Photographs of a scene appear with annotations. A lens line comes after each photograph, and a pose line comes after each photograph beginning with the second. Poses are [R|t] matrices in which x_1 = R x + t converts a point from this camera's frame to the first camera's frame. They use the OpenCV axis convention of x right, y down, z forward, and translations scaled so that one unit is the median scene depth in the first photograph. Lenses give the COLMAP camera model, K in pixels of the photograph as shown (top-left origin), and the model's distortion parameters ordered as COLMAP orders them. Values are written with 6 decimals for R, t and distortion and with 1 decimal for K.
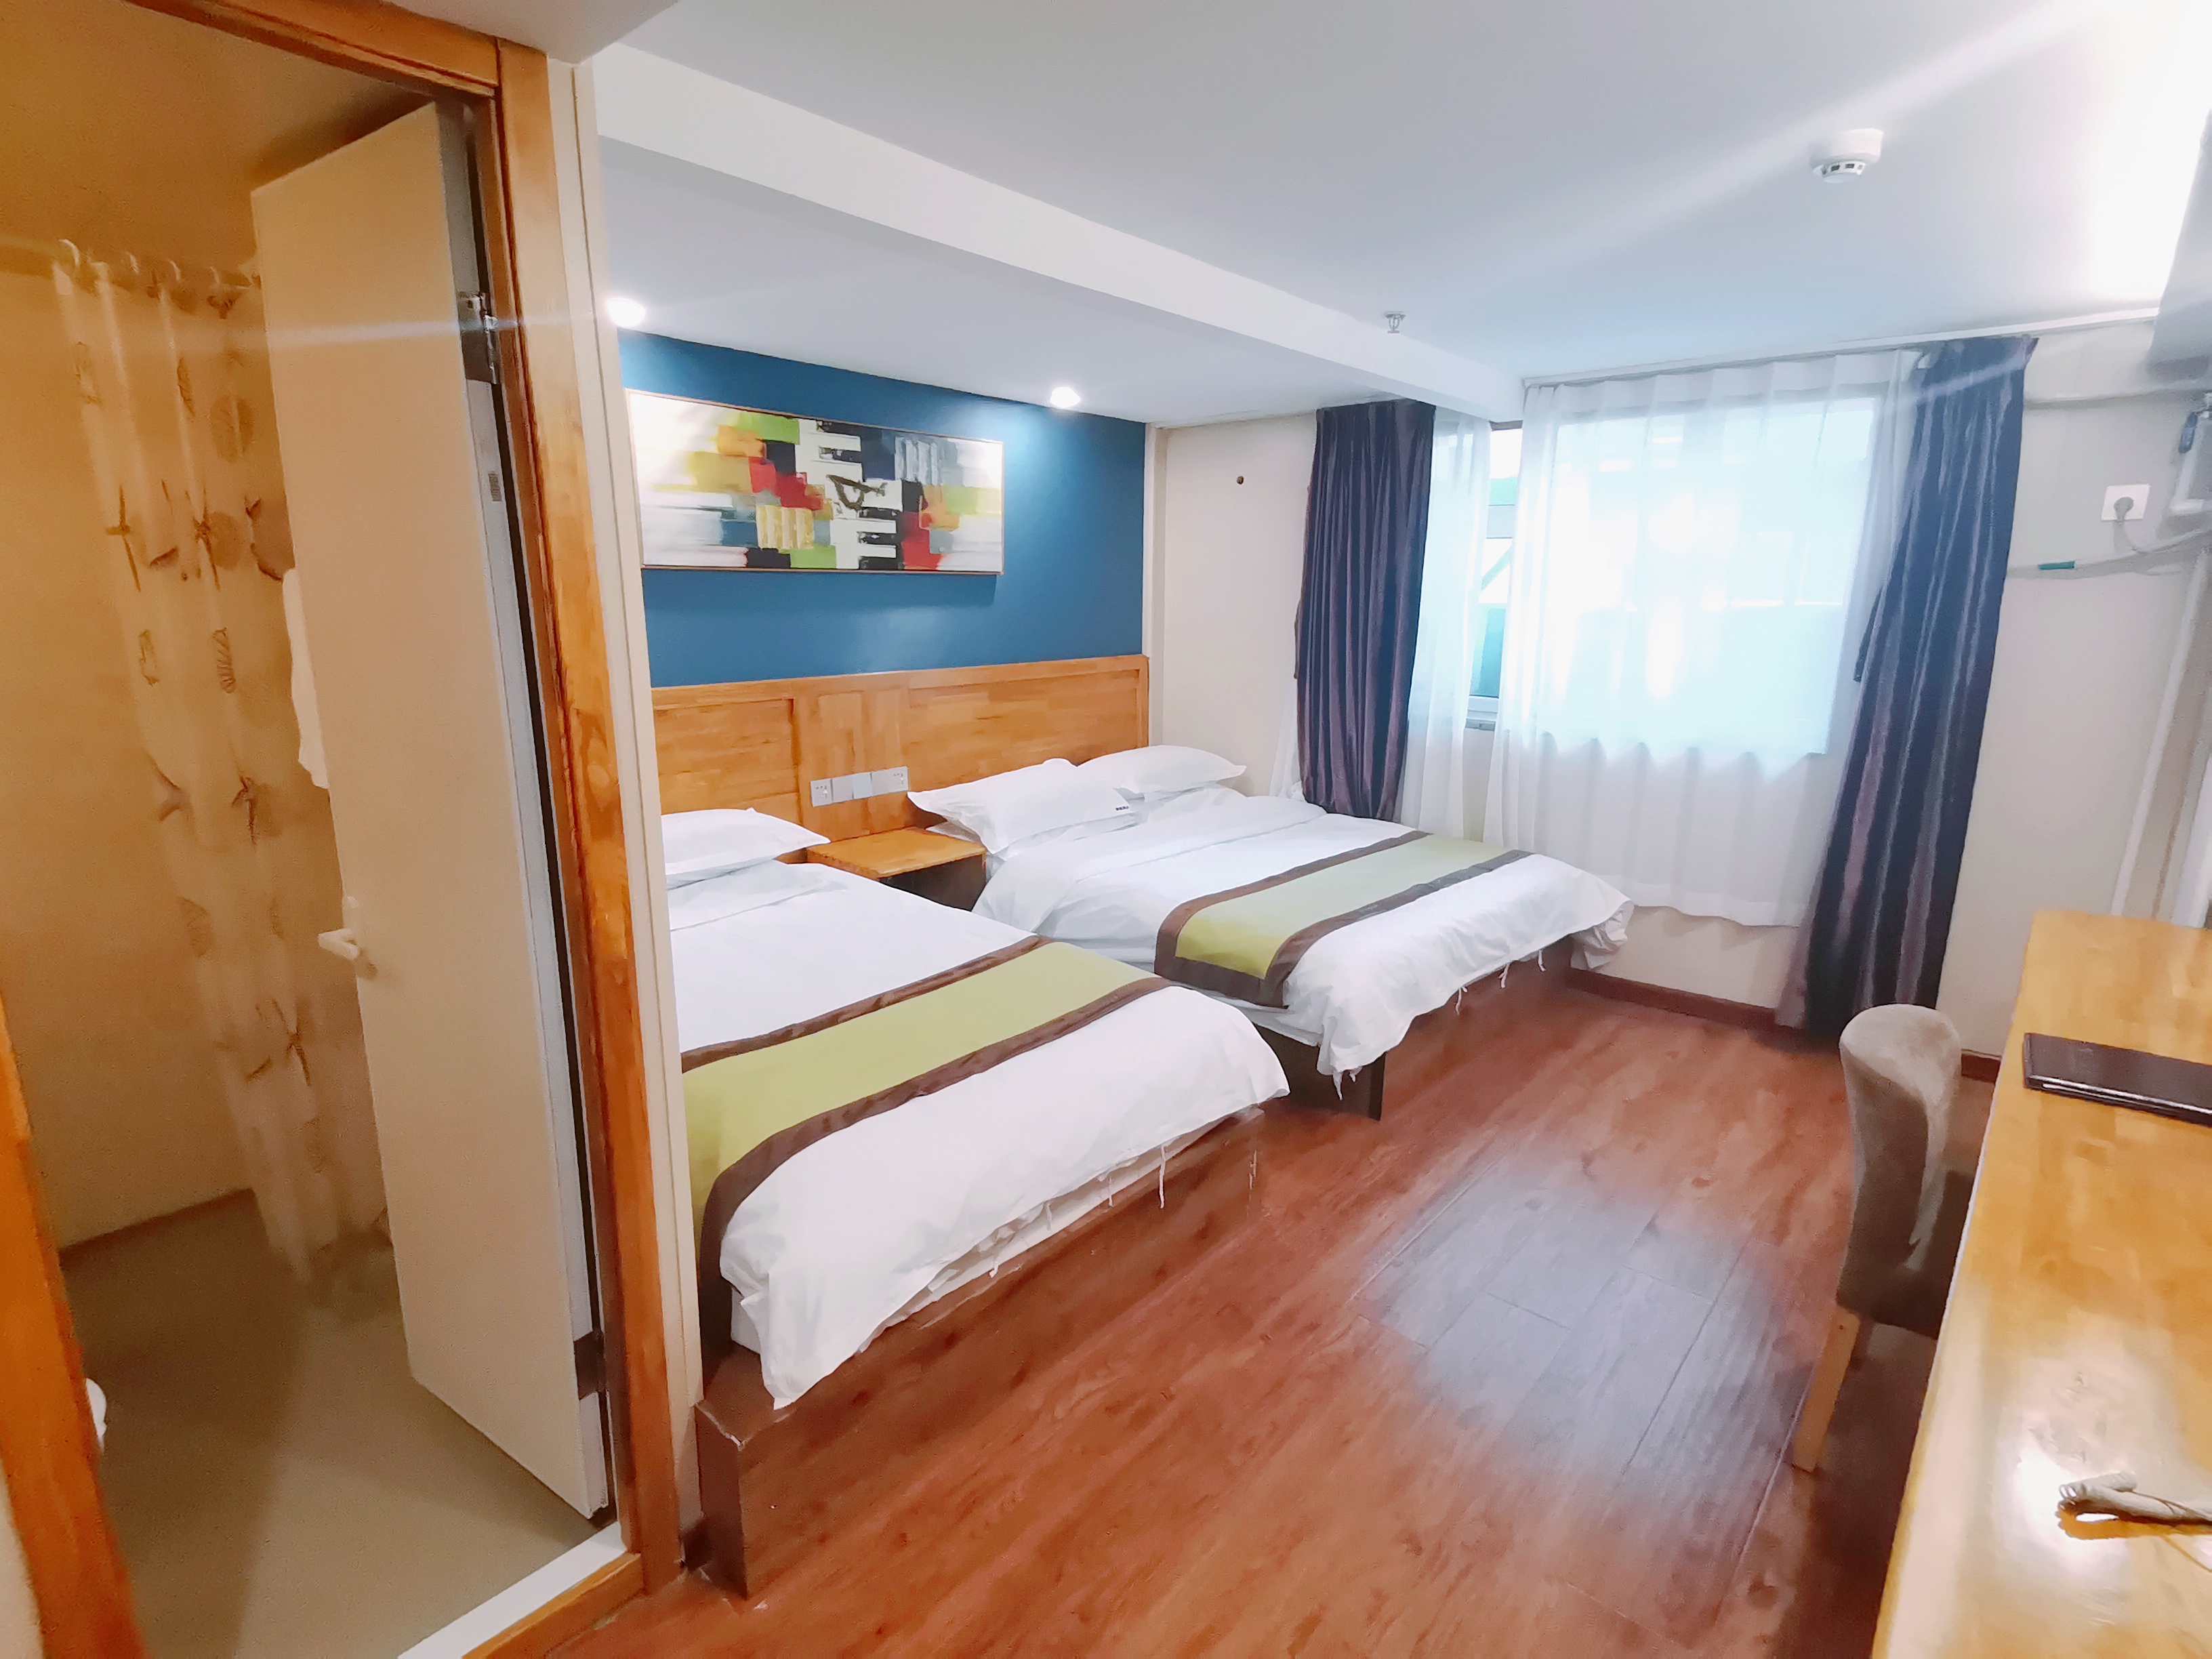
lens RADIAL K [[1097.6, 0, 1112.0], [0, 1097.6, 813.4], [0, 0, 1]] dist [0.023579, -0.015925]
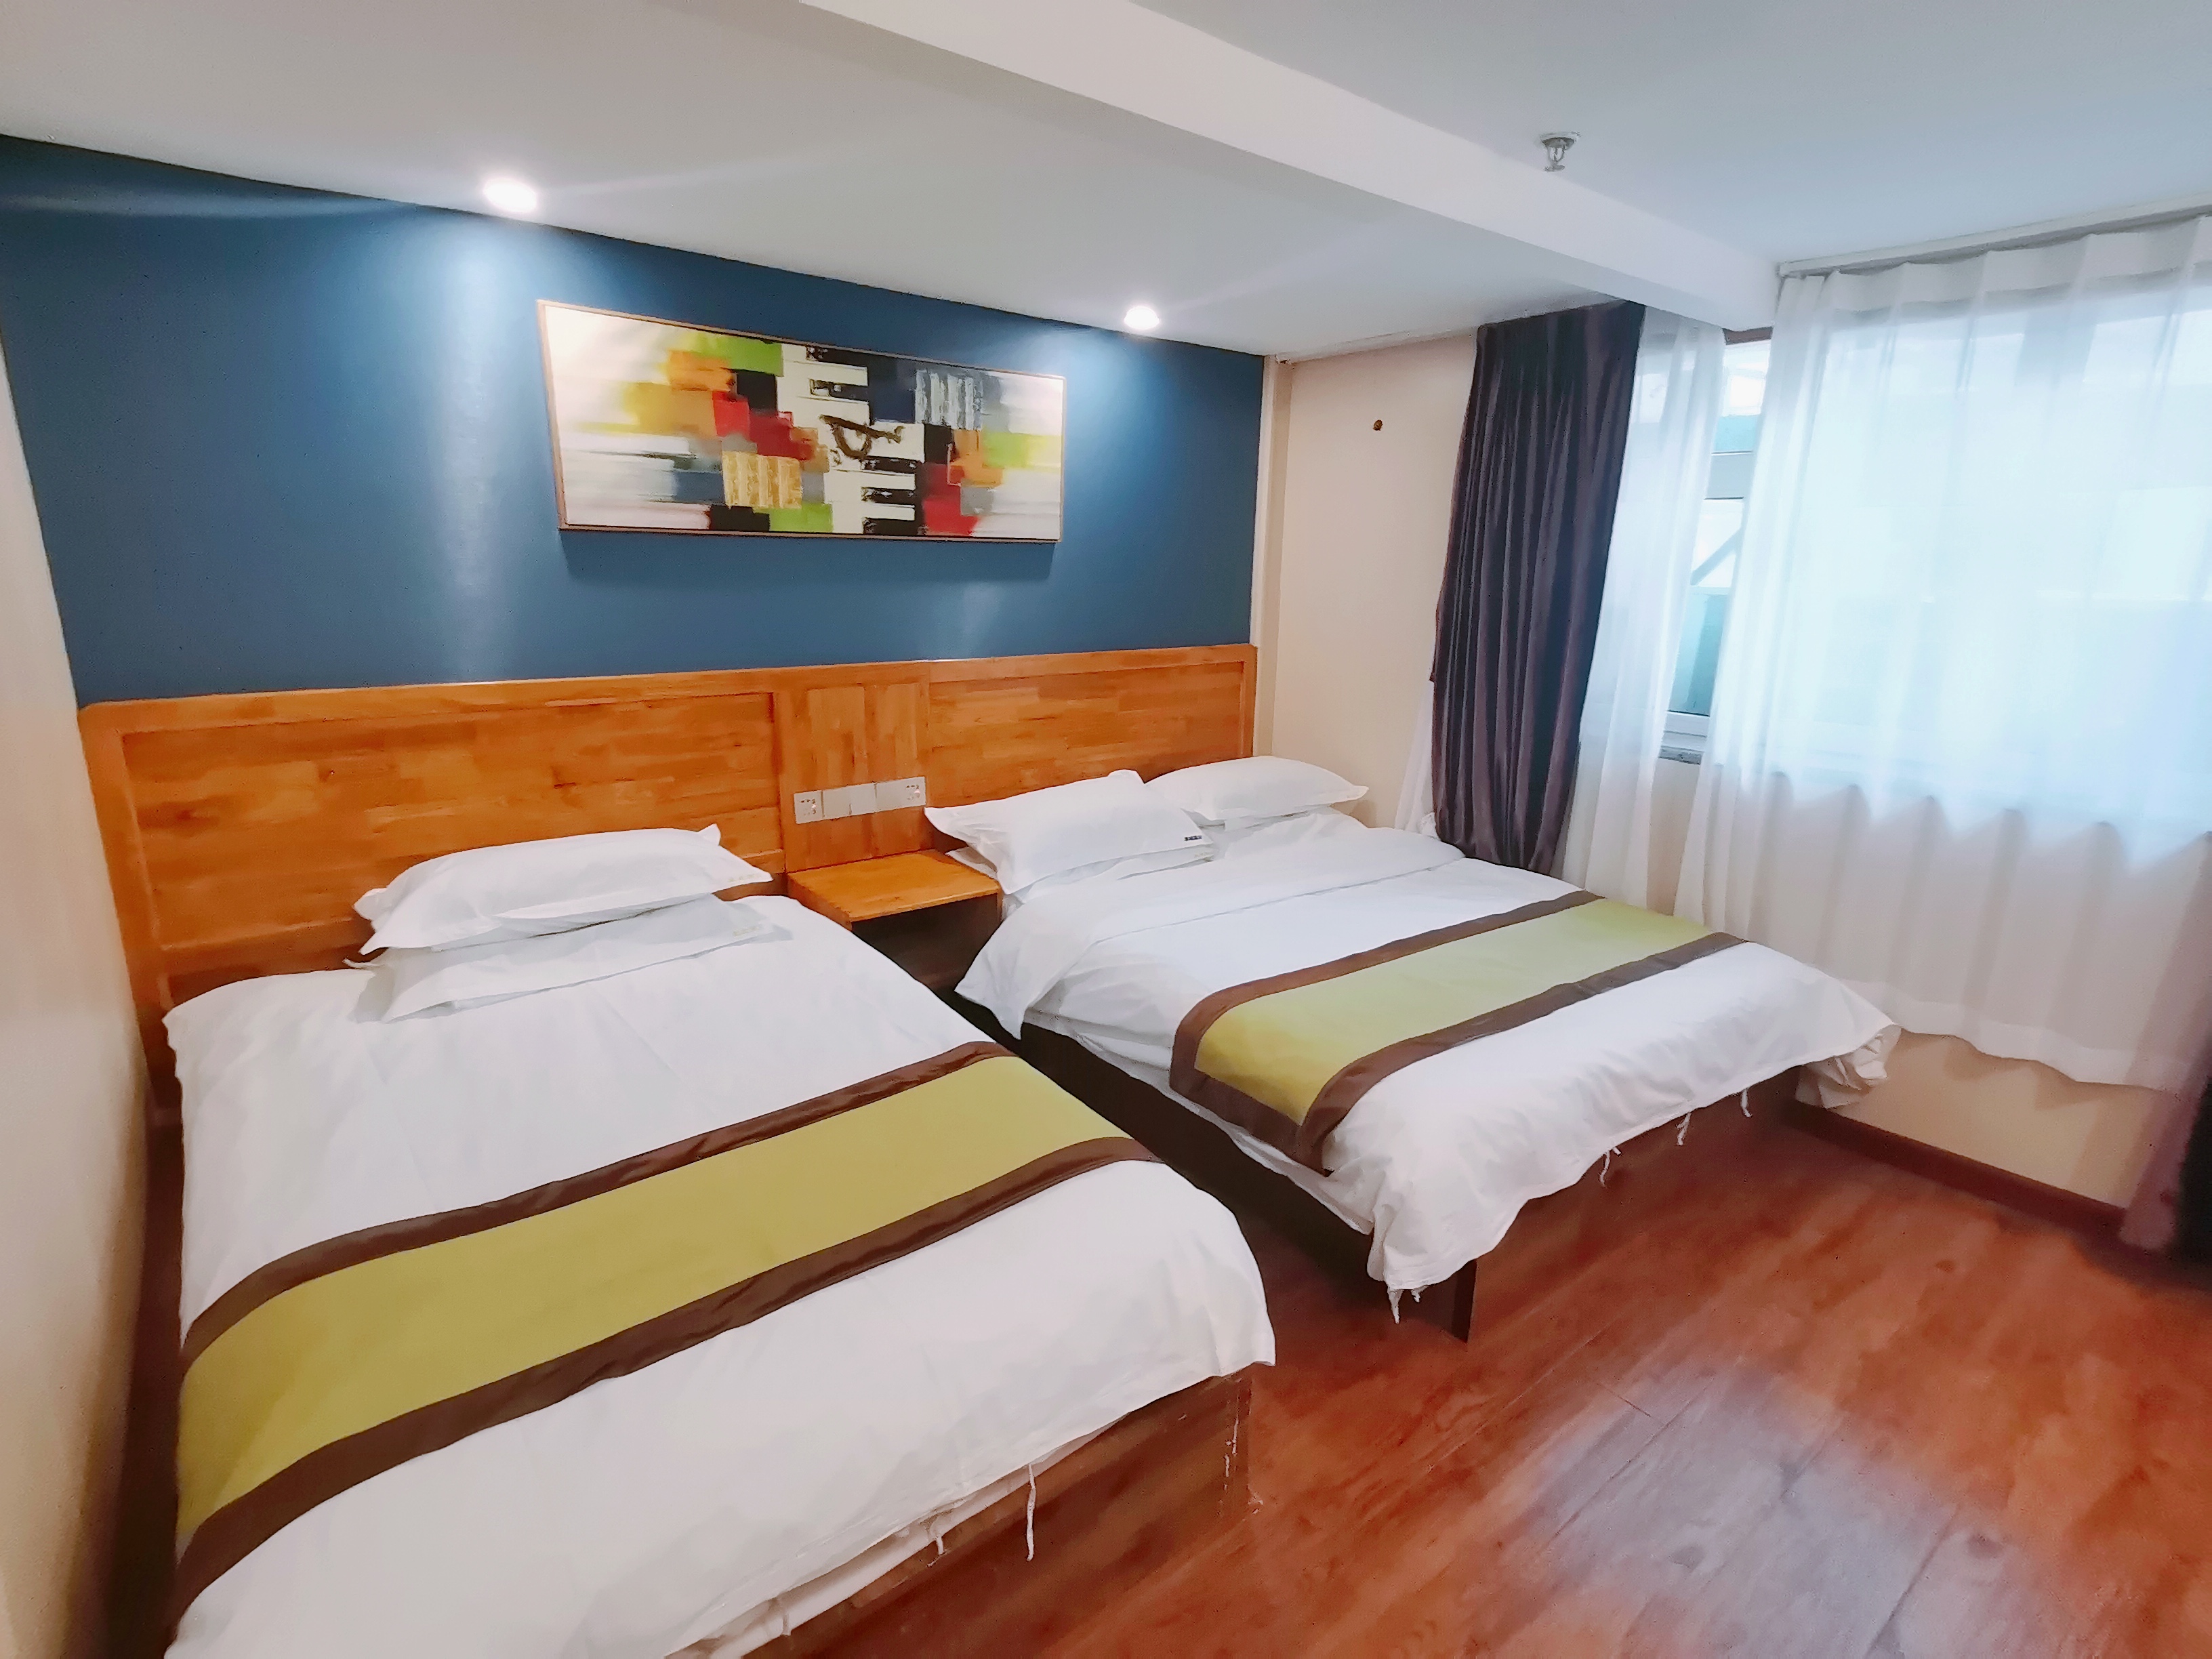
lens RADIAL K [[1097.6, 0, 1107.1], [0, 1097.6, 820.5], [0, 0, 1]] dist [0.023579, -0.015925]
pose [[0.982457, 0.052668, -0.178899, 0.105015], [-0.047639, 0.998342, 0.032294, -0.047195], [0.180303, -0.023205, 0.983337, 0.236499]]
